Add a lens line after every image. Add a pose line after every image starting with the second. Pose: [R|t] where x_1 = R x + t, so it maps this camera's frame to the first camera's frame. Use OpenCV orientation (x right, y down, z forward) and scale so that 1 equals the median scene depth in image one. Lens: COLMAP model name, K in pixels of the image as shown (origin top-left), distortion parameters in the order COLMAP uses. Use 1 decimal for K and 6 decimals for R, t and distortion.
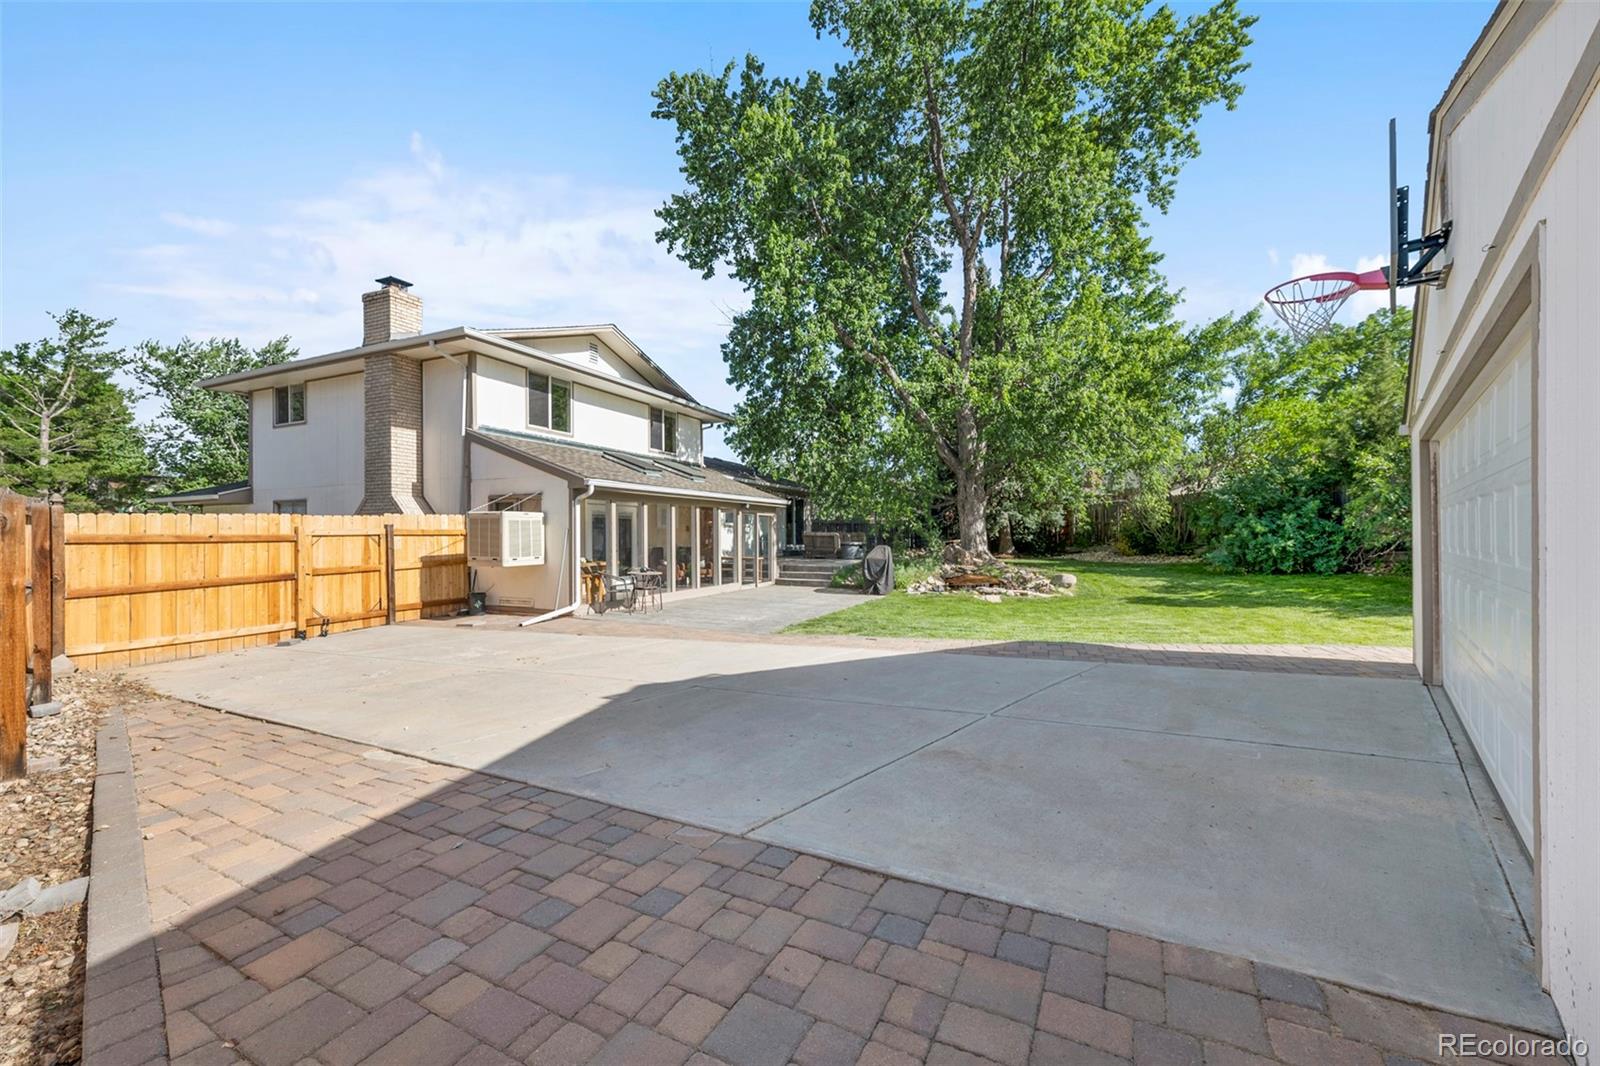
lens RADIAL K [[625.5, 0, 800.0], [0, 625.5, 533.0], [0, 0, 1]] dist [-0.000648, -0.000005]
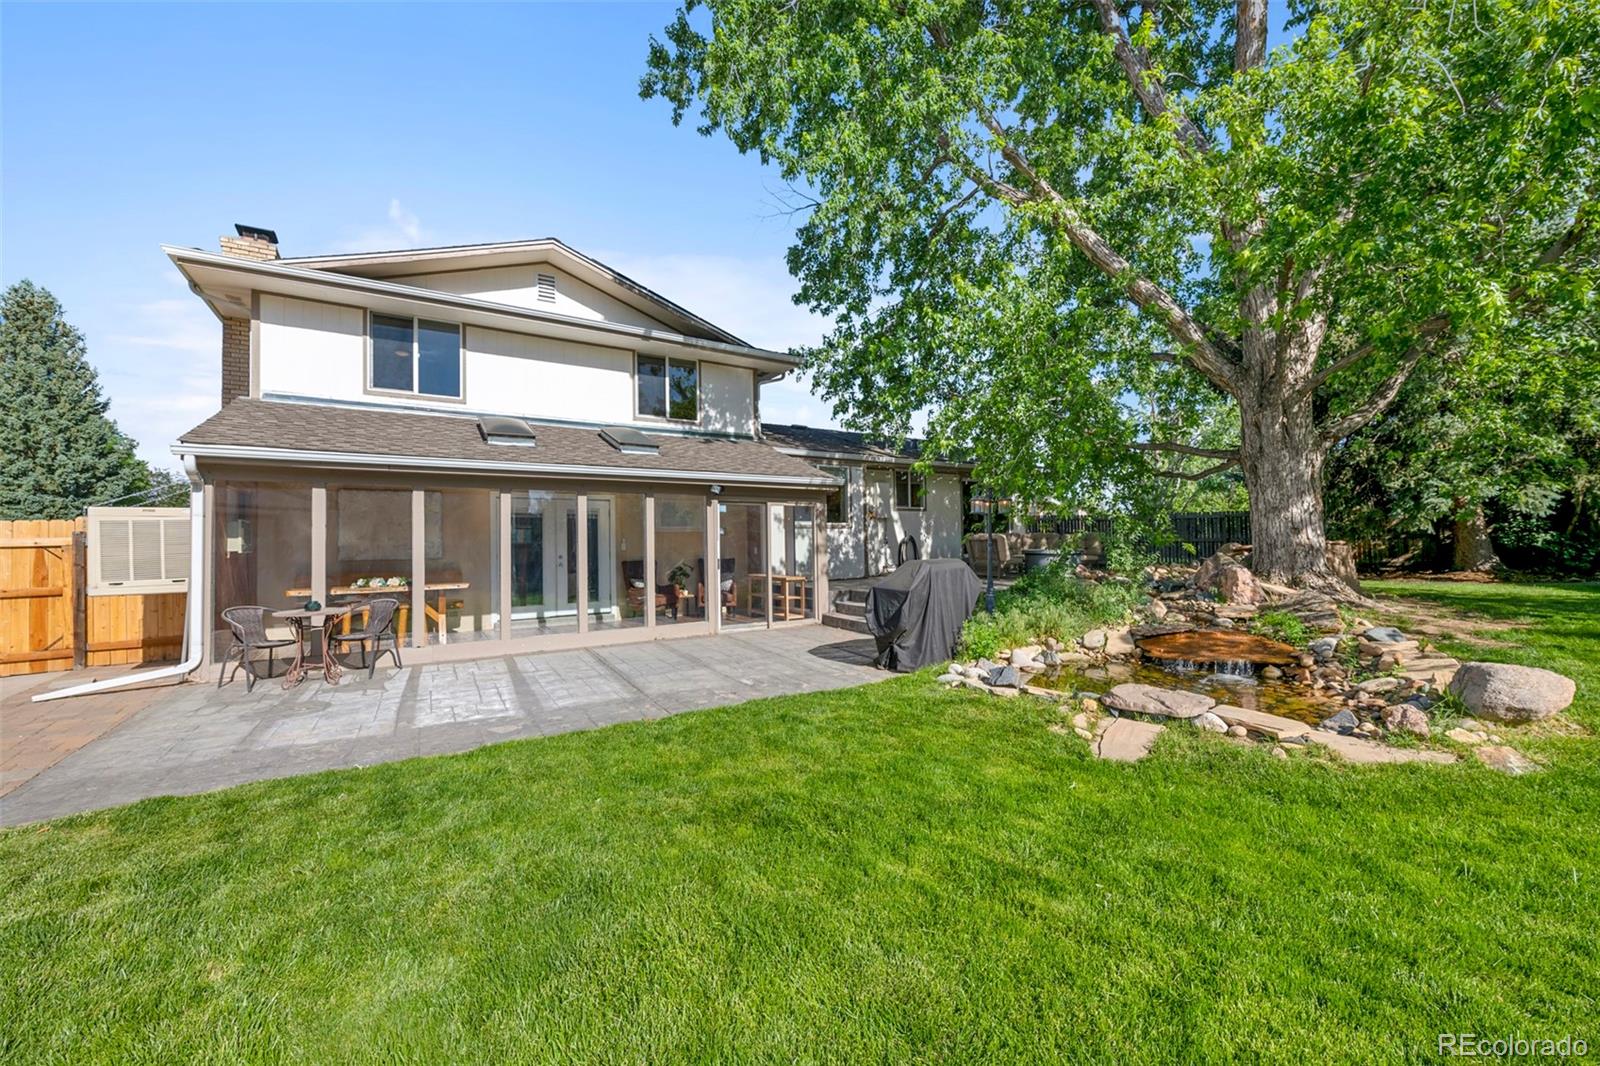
lens RADIAL K [[625.5, 0, 800.0], [0, 625.5, 533.0], [0, 0, 1]] dist [-0.000648, -0.000005]
pose [[0.835352, -0.022437, -0.549257, 0.273723], [0.014393, 0.999717, -0.018948, 0.008425], [0.549527, 0.007923, 0.835438, 0.525153]]
